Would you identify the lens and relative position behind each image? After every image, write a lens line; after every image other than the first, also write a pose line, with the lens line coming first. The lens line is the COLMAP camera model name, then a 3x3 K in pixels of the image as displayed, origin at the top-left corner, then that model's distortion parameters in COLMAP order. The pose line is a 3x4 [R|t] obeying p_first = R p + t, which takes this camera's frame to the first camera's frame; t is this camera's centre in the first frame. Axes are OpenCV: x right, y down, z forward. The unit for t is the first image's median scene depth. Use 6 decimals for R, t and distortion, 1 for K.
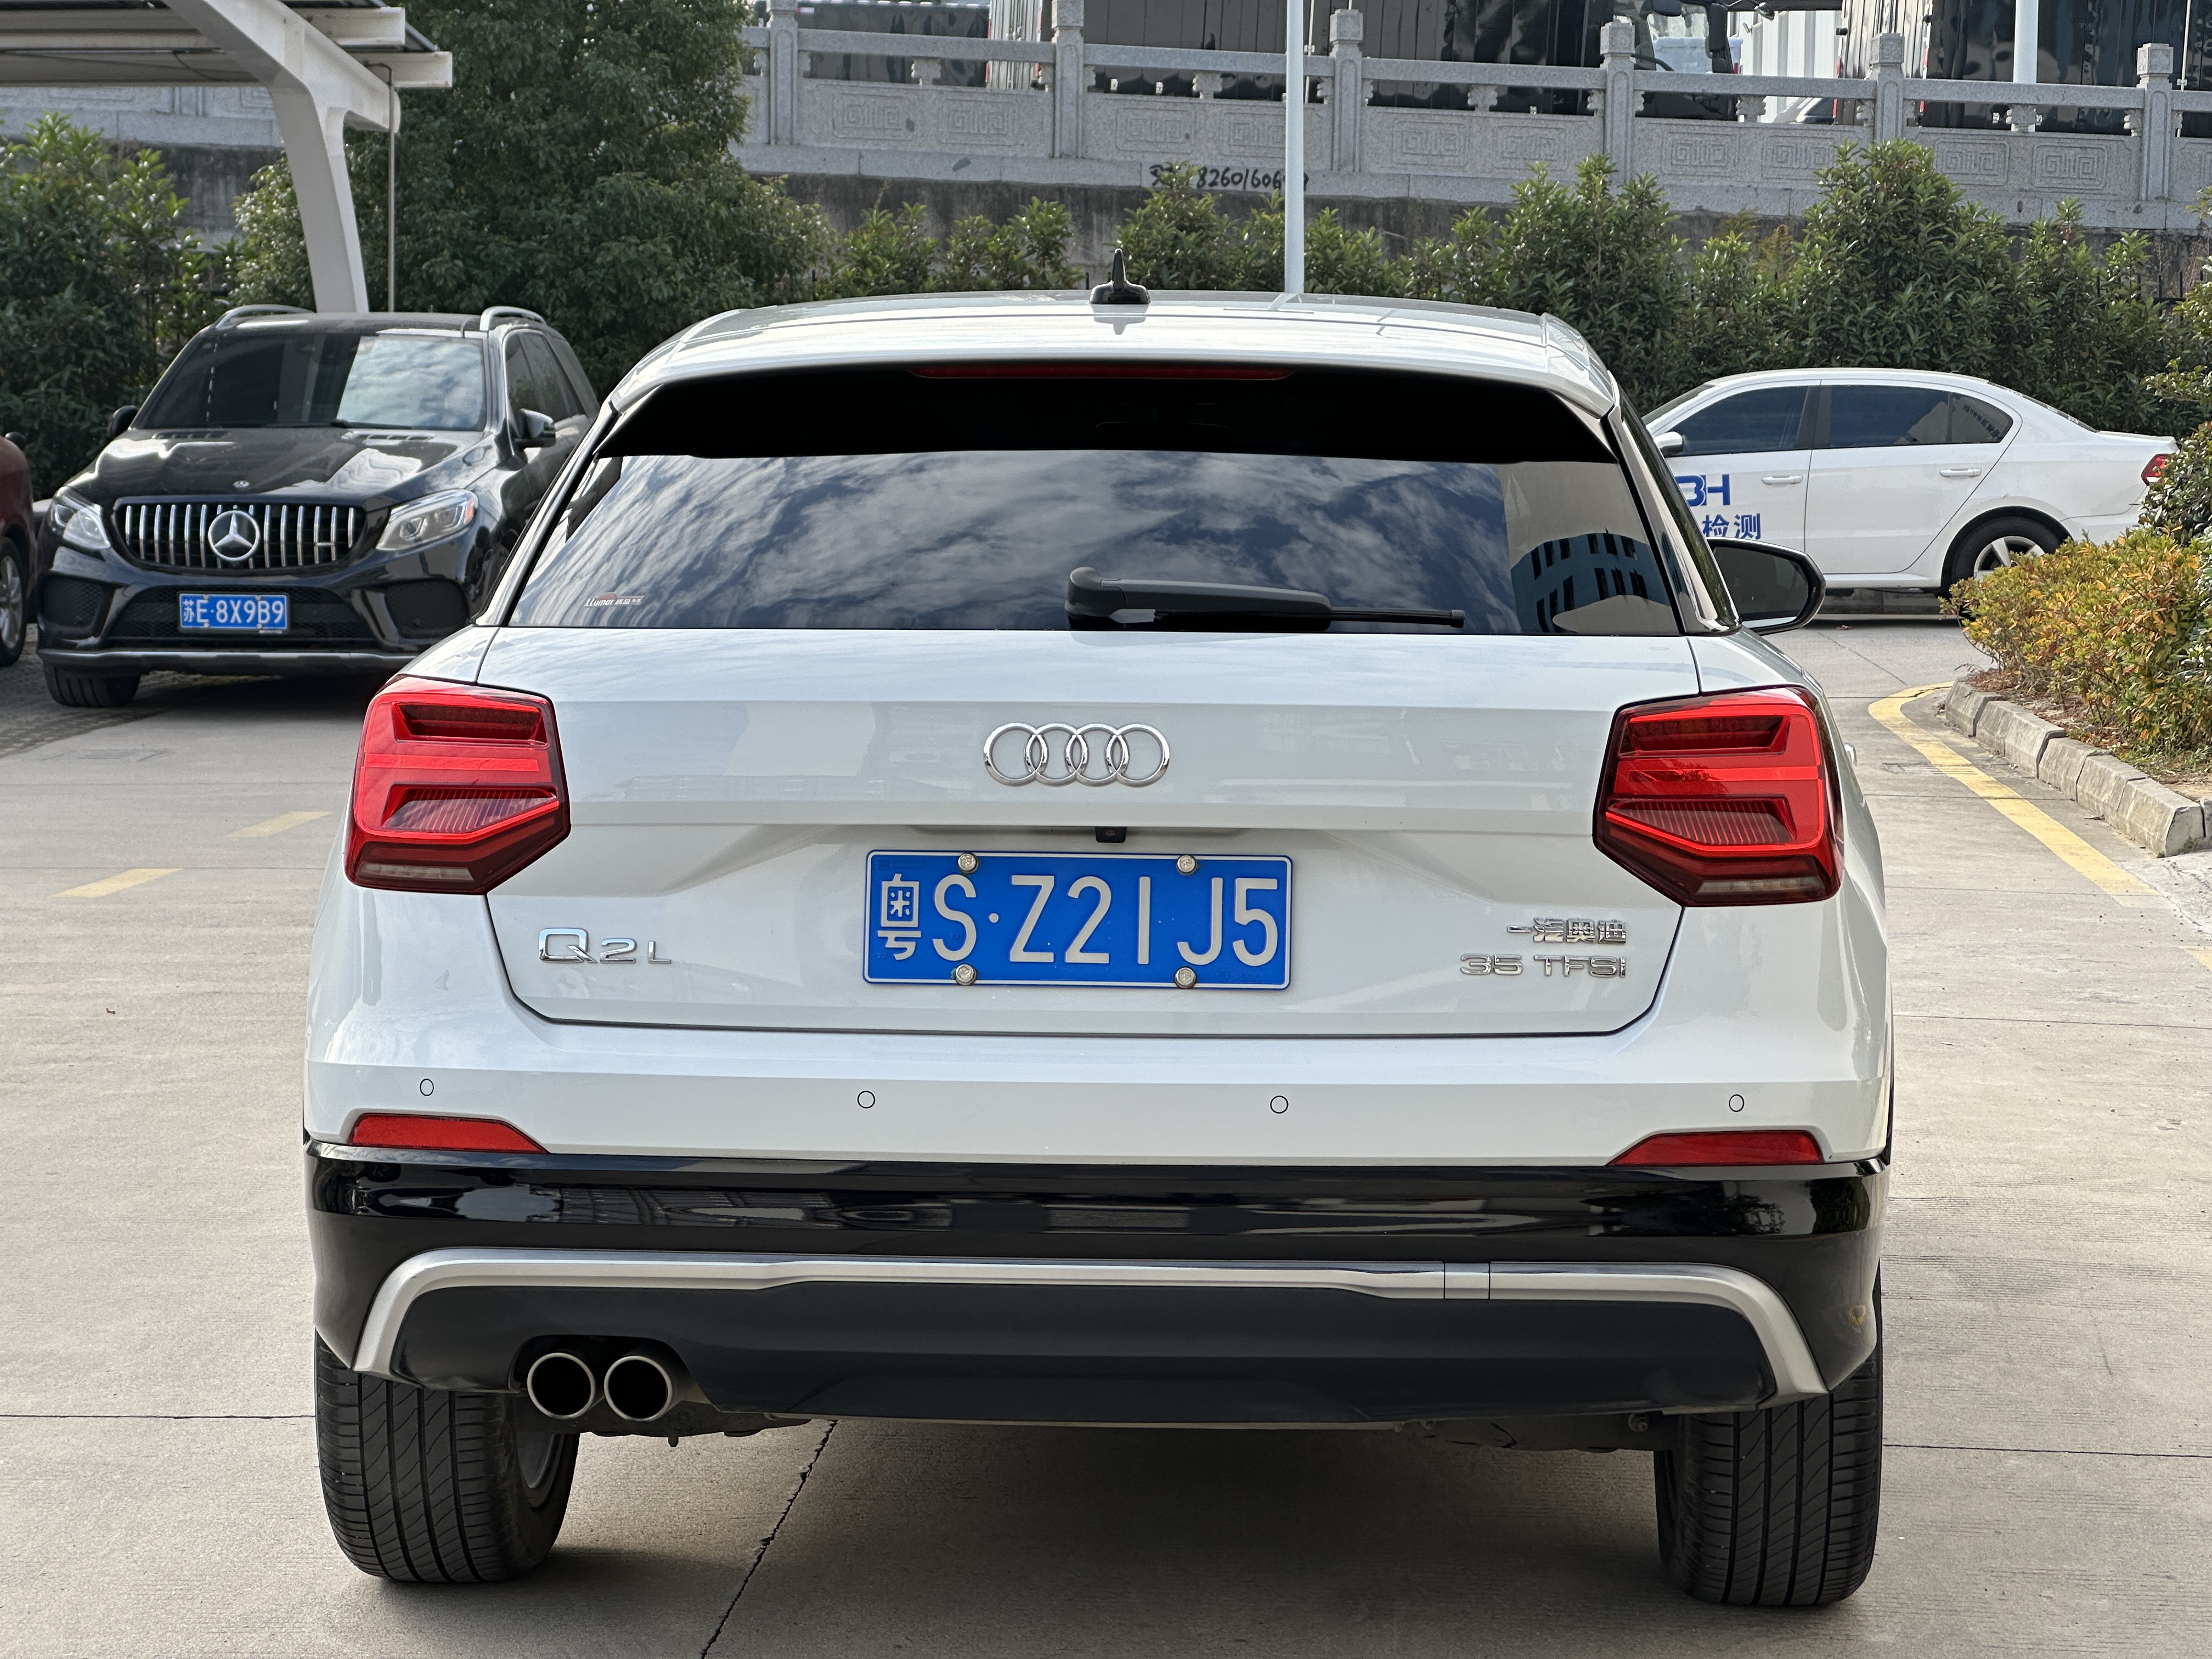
lens RADIAL K [[4923.9, 0, 1106.0], [0, 4923.9, 829.5], [0, 0, 1]] dist [-0.131737, 3.842903]
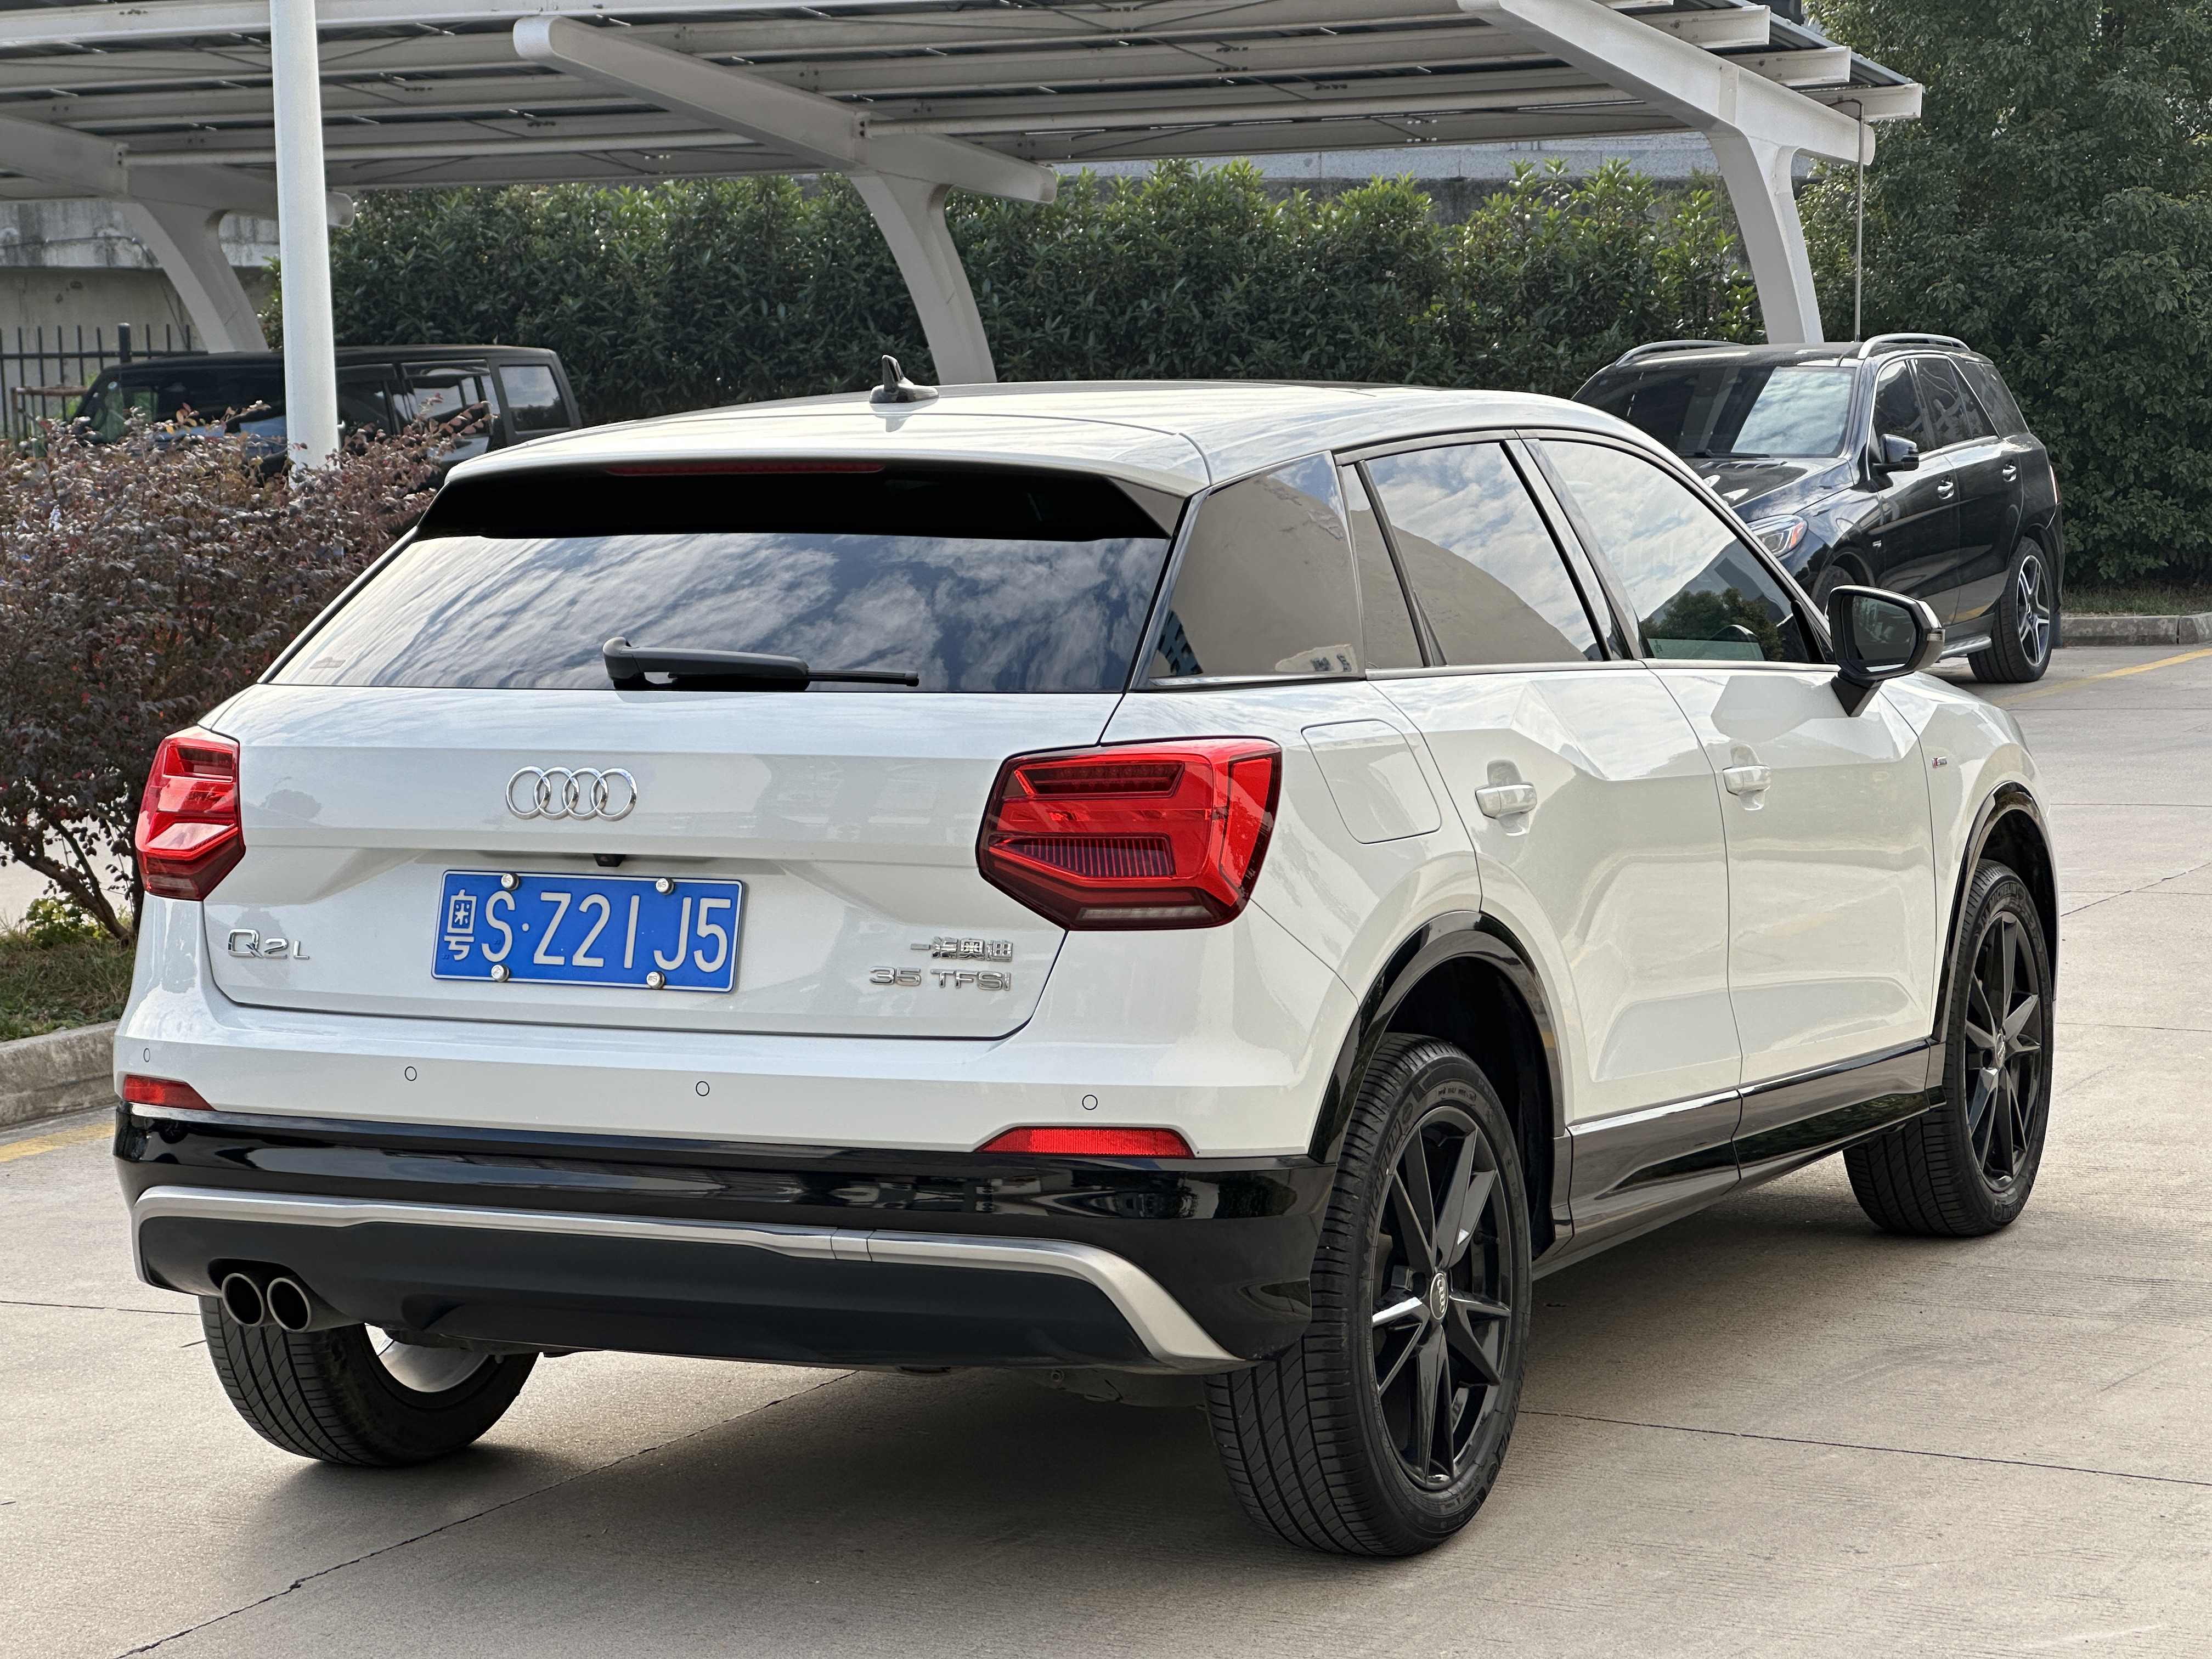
lens RADIAL K [[4860.1, 0, 1103.8], [0, 4860.1, 776.8], [0, 0, 1]] dist [-0.026968, 4.166926]
pose [[0.920204, 0.009104, -0.391333, 0.557422], [-0.013282, 0.999880, -0.007972, -0.011005], [0.391213, 0.012533, 0.920215, -0.043441]]
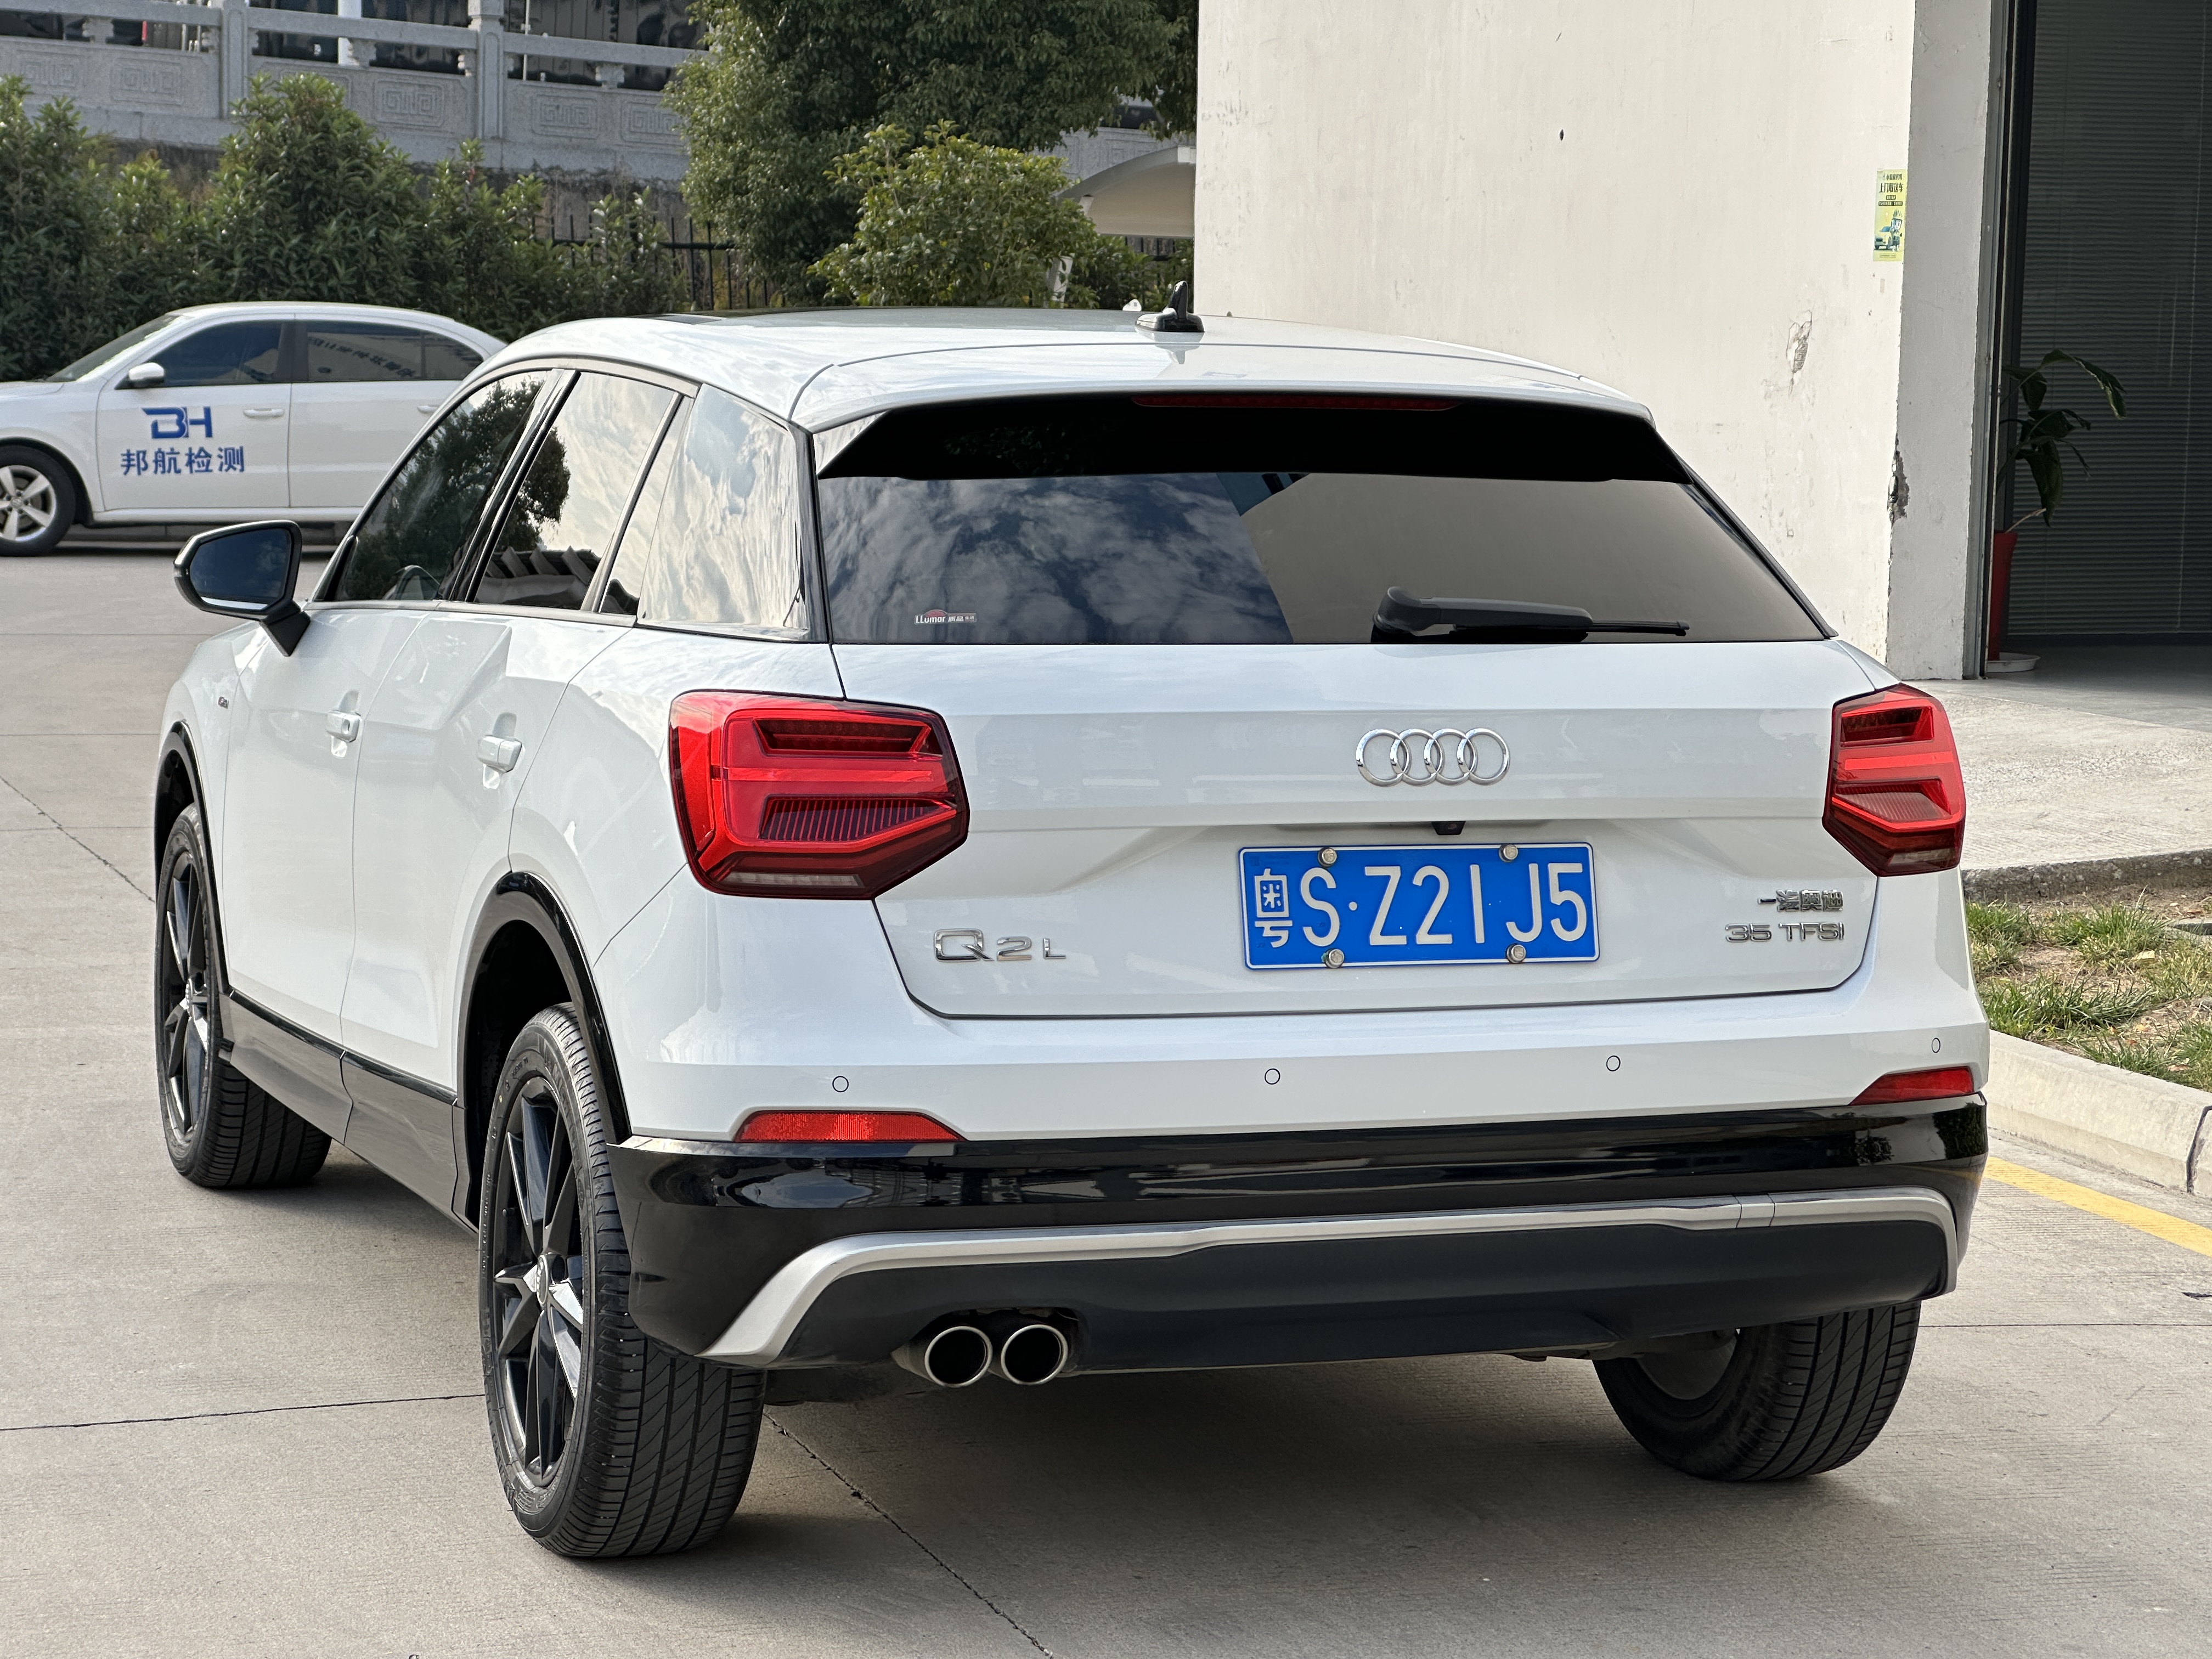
lens RADIAL K [[4878.9, 0, 1106.0], [0, 4878.9, 829.5], [0, 0, 1]] dist [0.251092, -0.097064]
pose [[0.915729, -0.027844, 0.400831, -0.495660], [0.020239, 0.999526, 0.023194, -0.024920], [-0.401287, -0.013127, 0.915859, 0.019272]]
